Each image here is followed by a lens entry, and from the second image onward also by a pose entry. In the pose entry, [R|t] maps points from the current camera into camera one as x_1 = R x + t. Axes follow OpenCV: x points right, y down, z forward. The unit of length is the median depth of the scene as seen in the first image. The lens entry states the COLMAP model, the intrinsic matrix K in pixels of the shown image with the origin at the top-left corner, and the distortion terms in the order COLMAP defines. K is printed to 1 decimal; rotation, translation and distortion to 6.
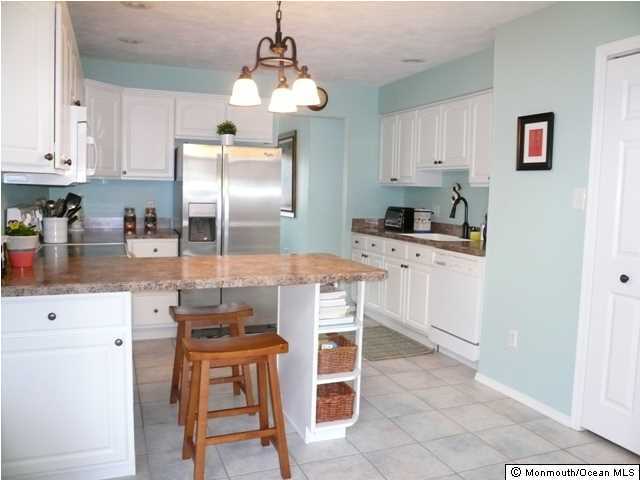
lens RADIAL K [[537.2, 0, 320.0], [0, 537.2, 240.0], [0, 0, 1]] dist [-0.125158, 0.092657]
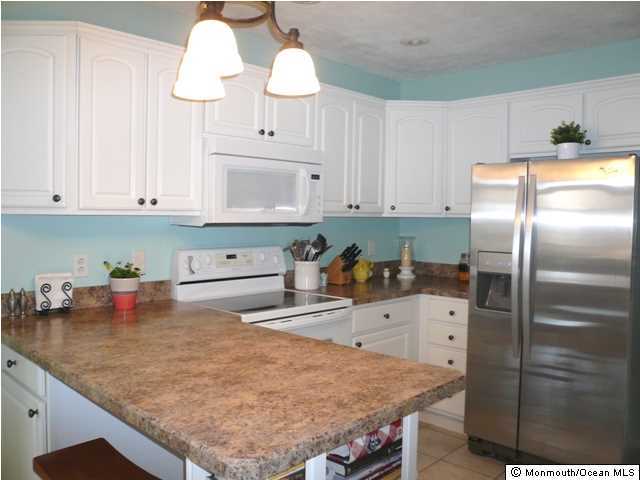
lens RADIAL K [[537.2, 0, 320.0], [0, 537.2, 240.0], [0, 0, 1]] dist [-0.125158, 0.092657]
pose [[0.419579, 0.016946, -0.907561, 0.283495], [-0.082515, 0.996398, -0.019543, -0.052043], [0.903961, 0.083087, 0.419466, 0.520394]]
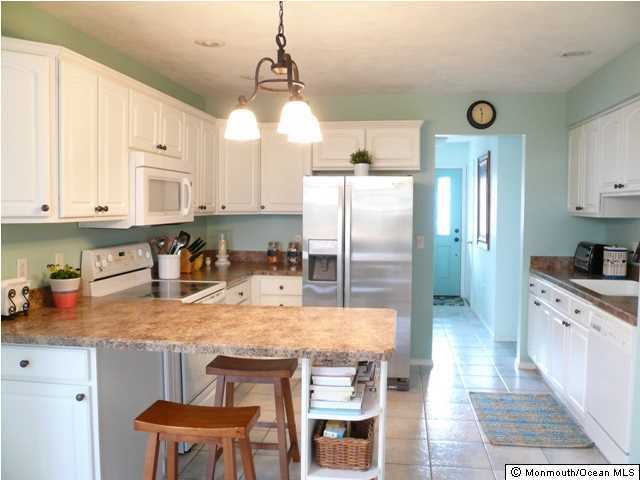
lens RADIAL K [[537.2, 0, 320.0], [0, 537.2, 240.0], [0, 0, 1]] dist [-0.125158, 0.092657]
pose [[0.866106, 0.009780, -0.499764, 0.240565], [-0.029062, 0.999103, -0.030814, -0.039581], [0.499014, 0.041212, 0.865613, 0.188240]]
